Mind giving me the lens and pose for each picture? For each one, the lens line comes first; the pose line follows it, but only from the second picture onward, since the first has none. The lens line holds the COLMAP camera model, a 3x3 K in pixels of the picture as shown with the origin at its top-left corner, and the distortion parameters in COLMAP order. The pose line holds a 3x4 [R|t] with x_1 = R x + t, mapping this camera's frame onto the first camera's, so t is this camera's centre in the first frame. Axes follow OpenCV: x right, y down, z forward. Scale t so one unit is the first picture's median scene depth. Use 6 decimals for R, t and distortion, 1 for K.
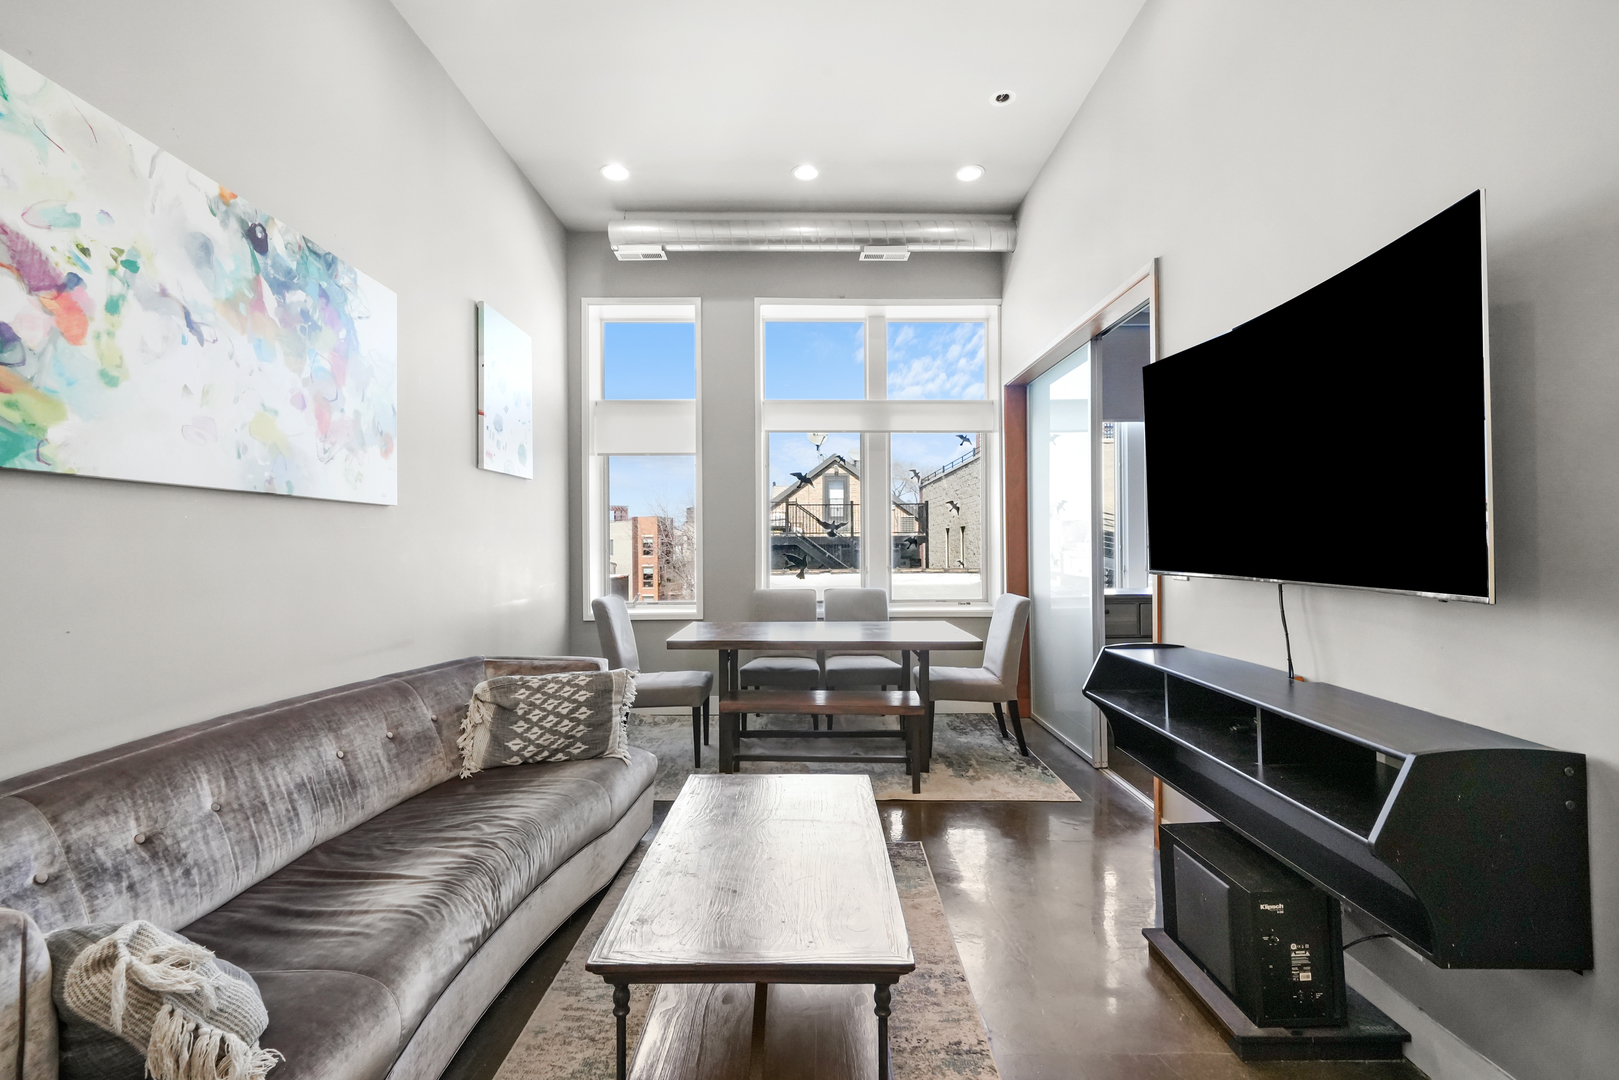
lens RADIAL K [[710.8, 0, 806.9], [0, 710.8, 542.8], [0, 0, 1]] dist [0.003414, 0.001619]
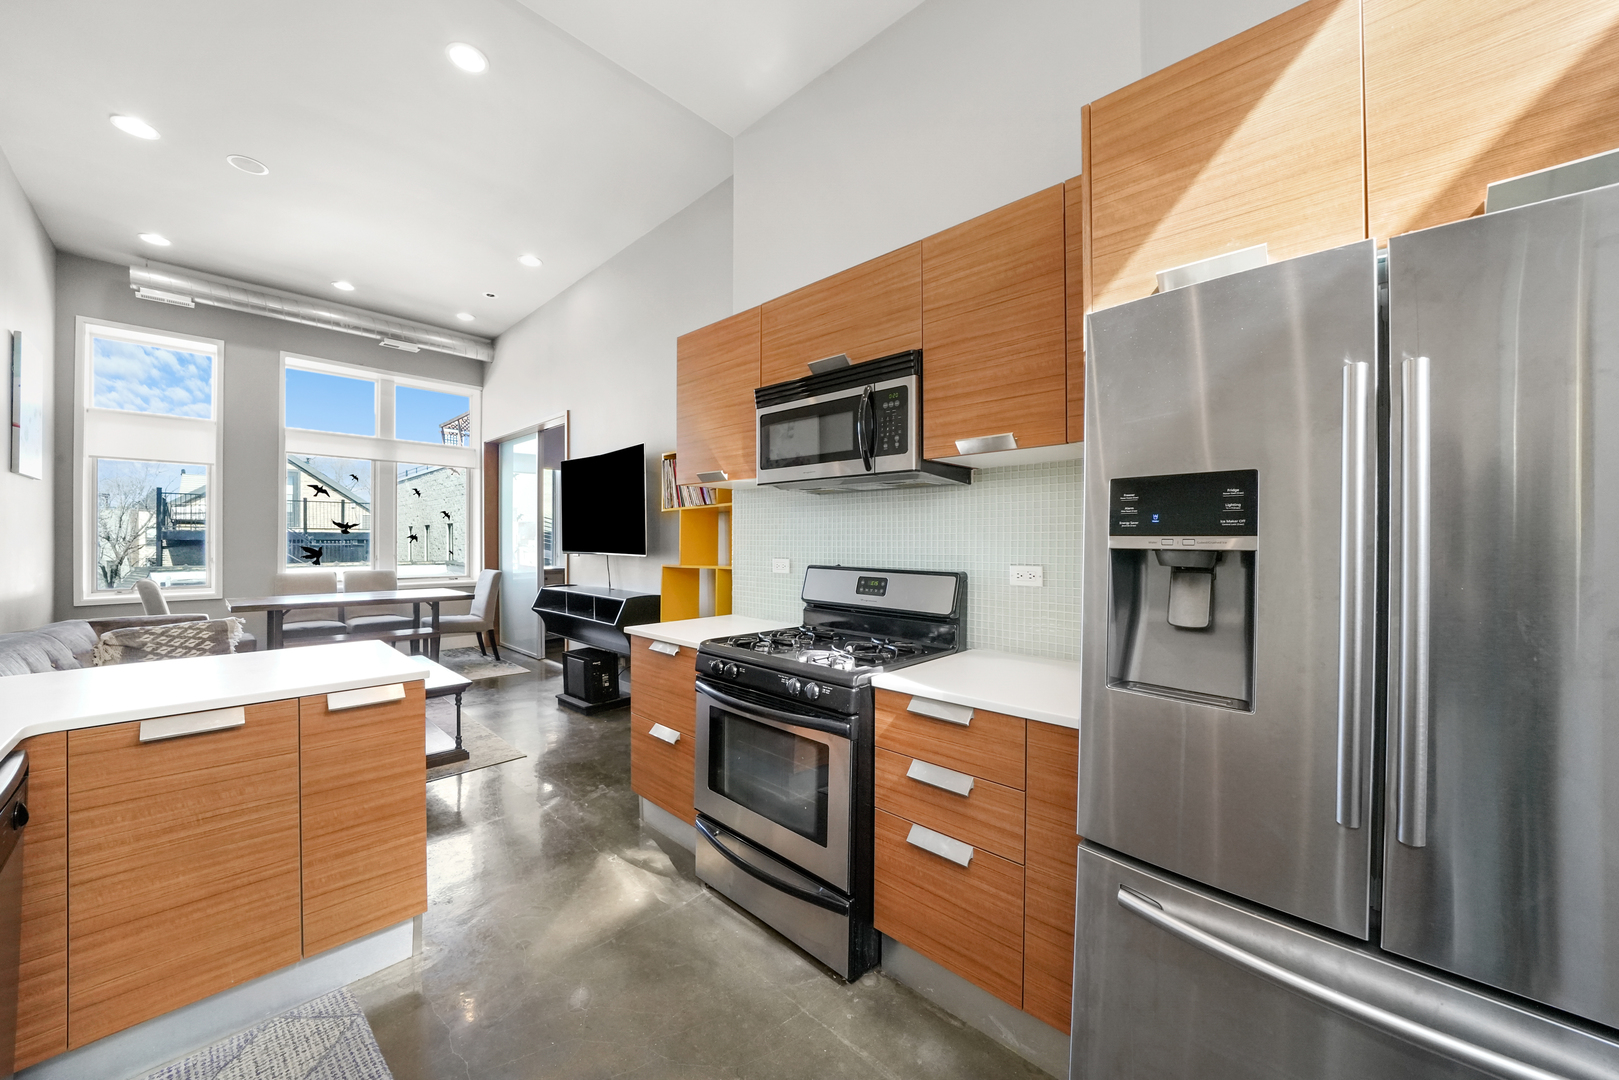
lens RADIAL K [[583.1, 0, 804.8], [0, 583.1, 538.6], [0, 0, 1]] dist [-0.020722, 0.002496]
pose [[0.690351, 0.009714, 0.723409, -0.224724], [-0.007534, 0.999952, -0.006237, 0.001849], [-0.723435, -0.001144, 0.690392, -0.579746]]
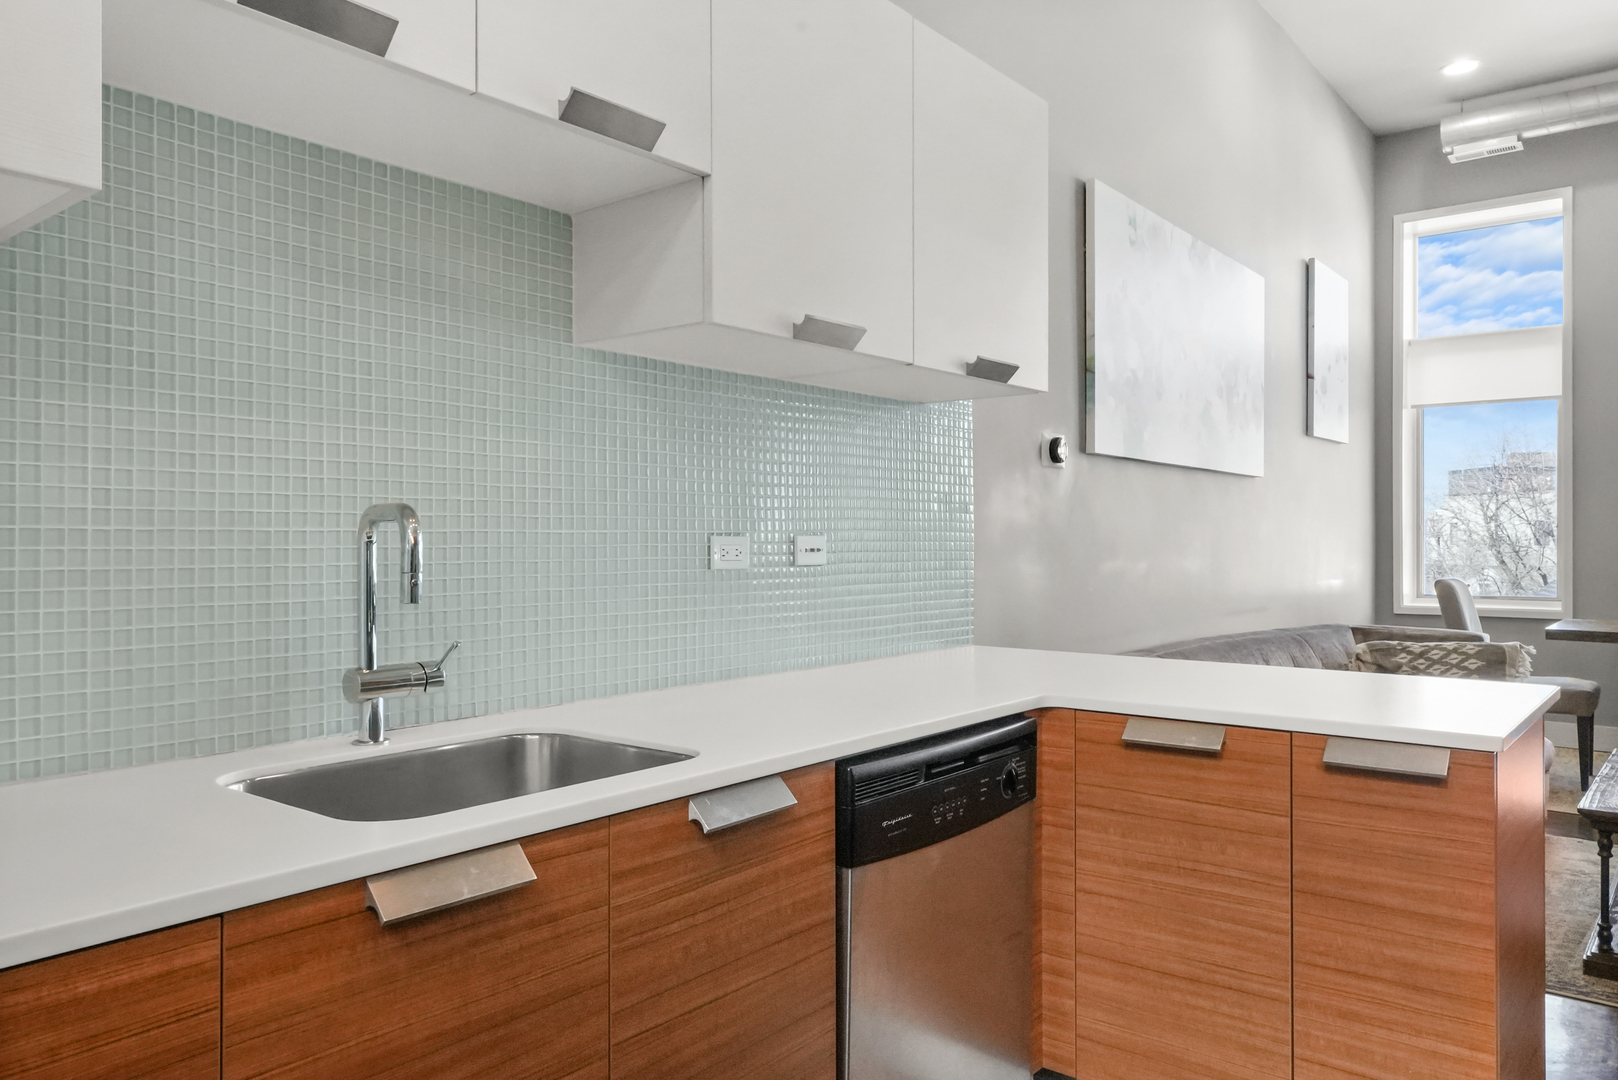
lens RADIAL K [[1130.6, 0, 807.3], [0, 1130.6, 536.5], [0, 0, 1]] dist [0.012087, -0.000362]
pose [[0.779599, 0.004704, -0.626262, -0.034967], [-0.002739, 0.999988, 0.004101, 0.024315], [0.626274, -0.001482, 0.779602, -0.574054]]
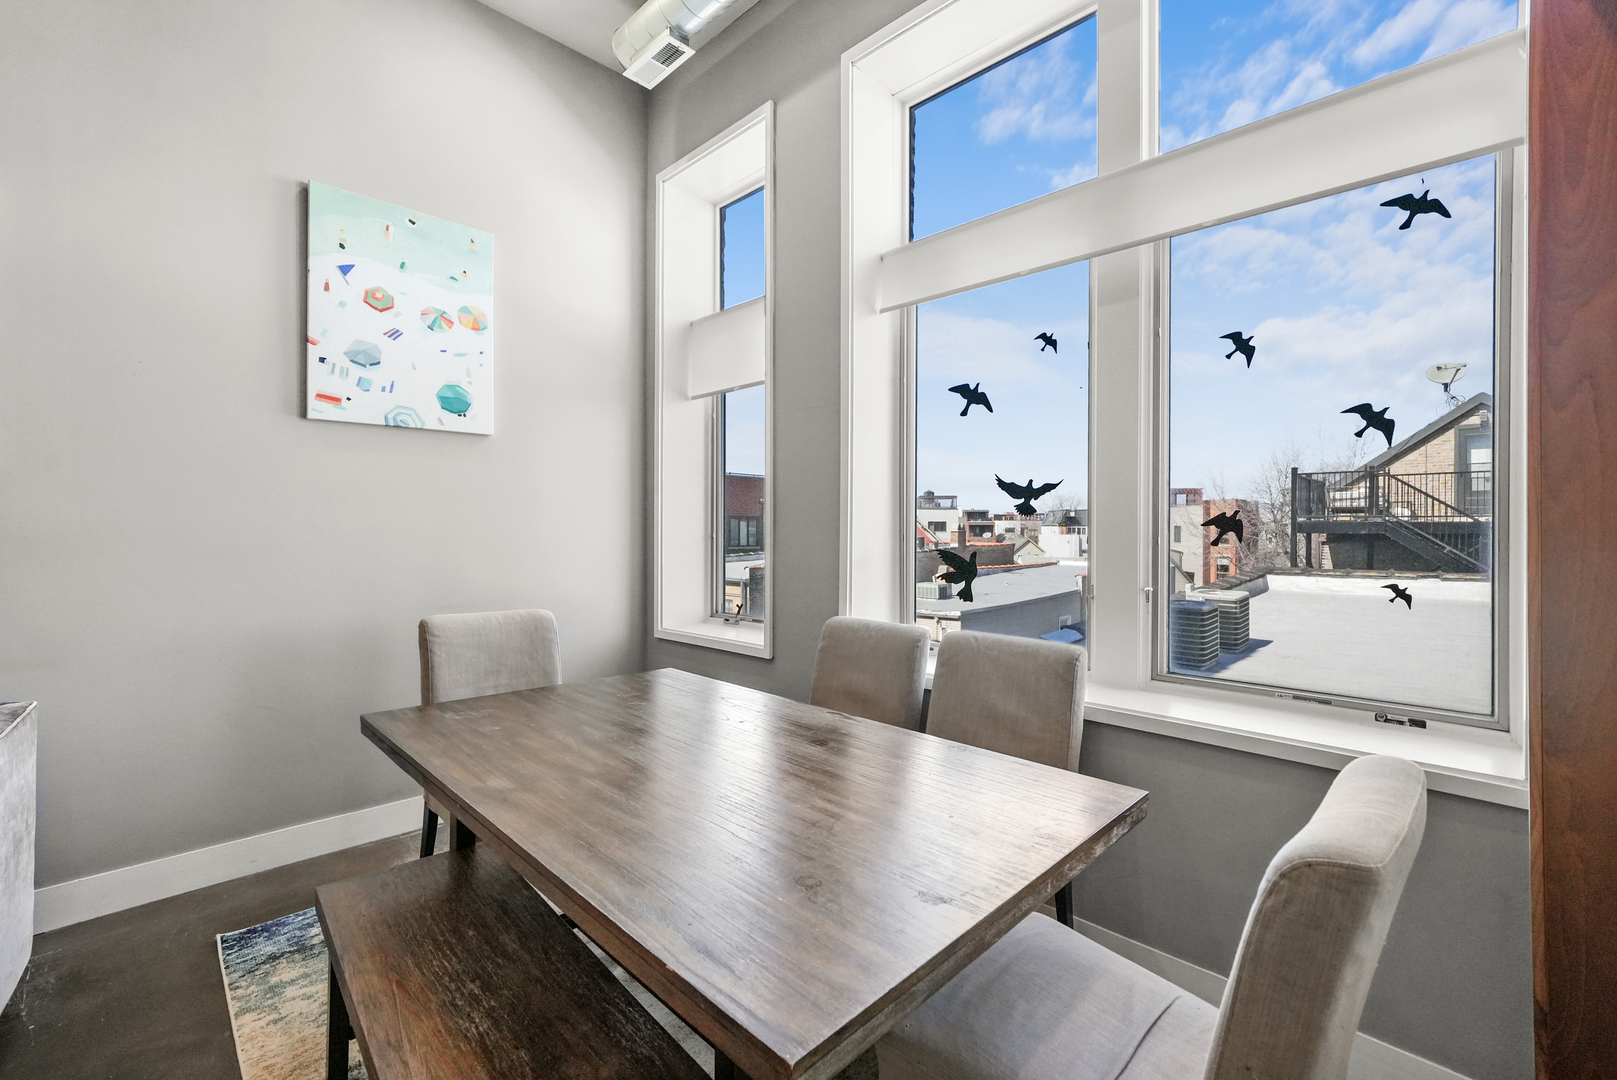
lens RADIAL K [[675.5, 0, 819.9], [0, 675.5, 530.6], [0, 0, 1]] dist [0.002393, 0.003091]
pose [[0.701809, 0.007934, -0.712321, 0.364763], [-0.006057, 0.999968, 0.005170, 0.000363], [0.712340, 0.000686, 0.701834, 0.864335]]
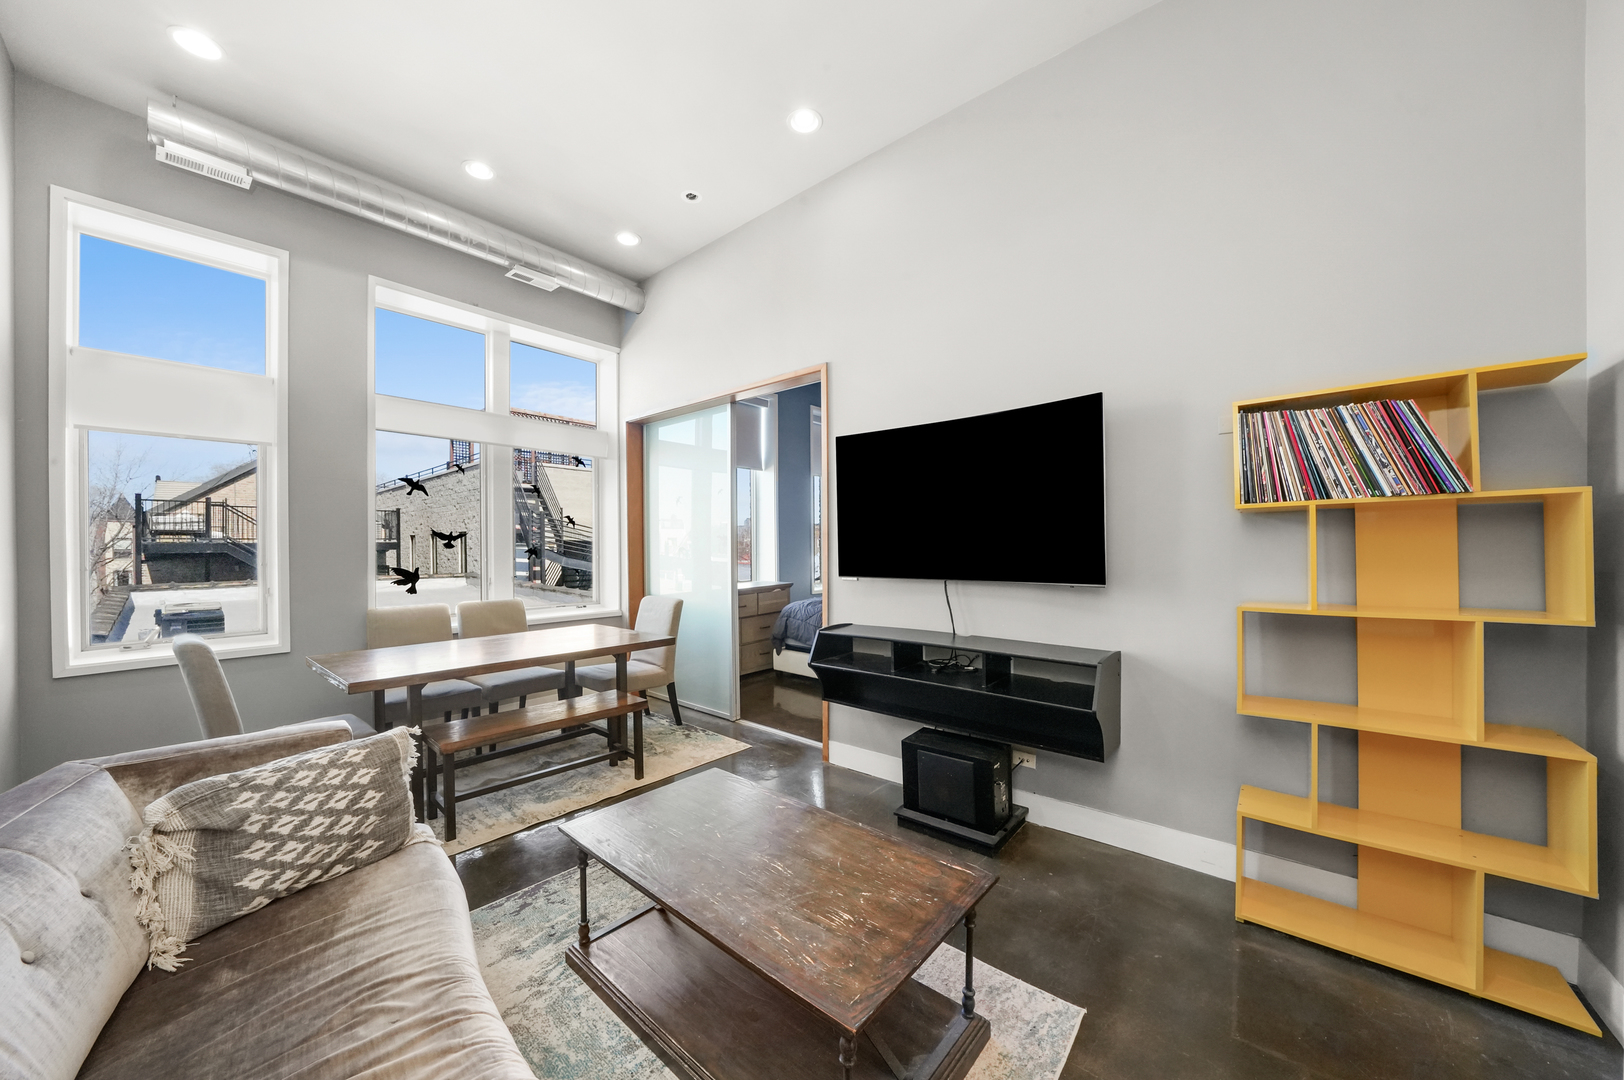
lens RADIAL K [[564.1, 0, 805.8], [0, 564.1, 547.4], [0, 0, 1]] dist [-0.025235, 0.002130]
pose [[0.653306, -0.000604, 0.757094, -0.318807], [0.001261, 0.999999, -0.000291, -0.012628], [-0.757093, 0.001145, 0.653306, 0.204494]]
